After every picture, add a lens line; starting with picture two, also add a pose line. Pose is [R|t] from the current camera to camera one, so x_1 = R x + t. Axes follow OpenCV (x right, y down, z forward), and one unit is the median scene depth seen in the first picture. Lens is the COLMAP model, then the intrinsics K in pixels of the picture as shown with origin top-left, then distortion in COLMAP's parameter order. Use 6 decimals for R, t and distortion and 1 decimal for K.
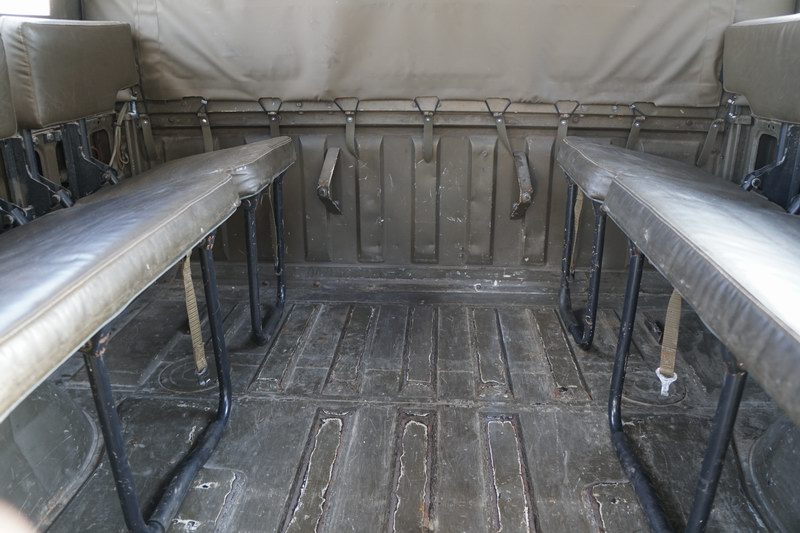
lens RADIAL K [[641.8, 0, 395.2], [0, 641.8, 265.4], [0, 0, 1]] dist [-0.162927, 0.103649]
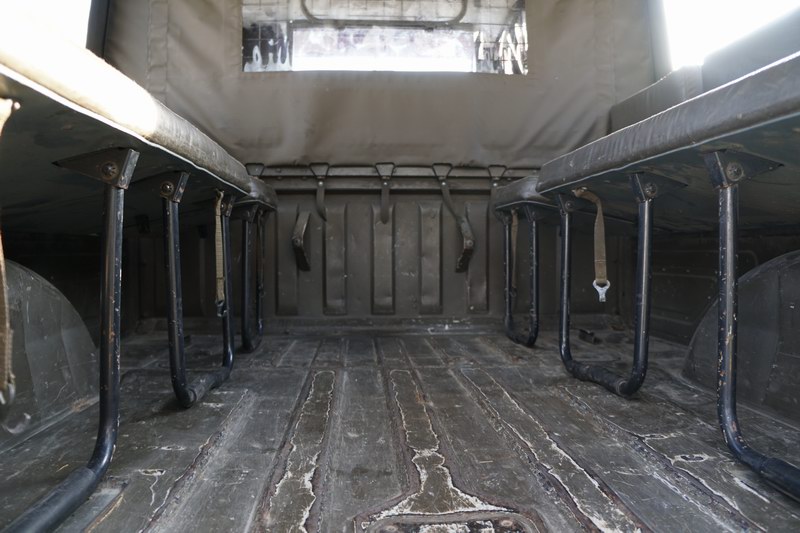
lens RADIAL K [[641.8, 0, 395.3], [0, 641.8, 265.8], [0, 0, 1]] dist [-0.162927, 0.103649]
pose [[0.992063, -0.001477, 0.125737, -0.090732], [0.041580, 0.947534, -0.316938, 0.332875], [-0.118672, 0.319650, 0.940075, -0.110300]]
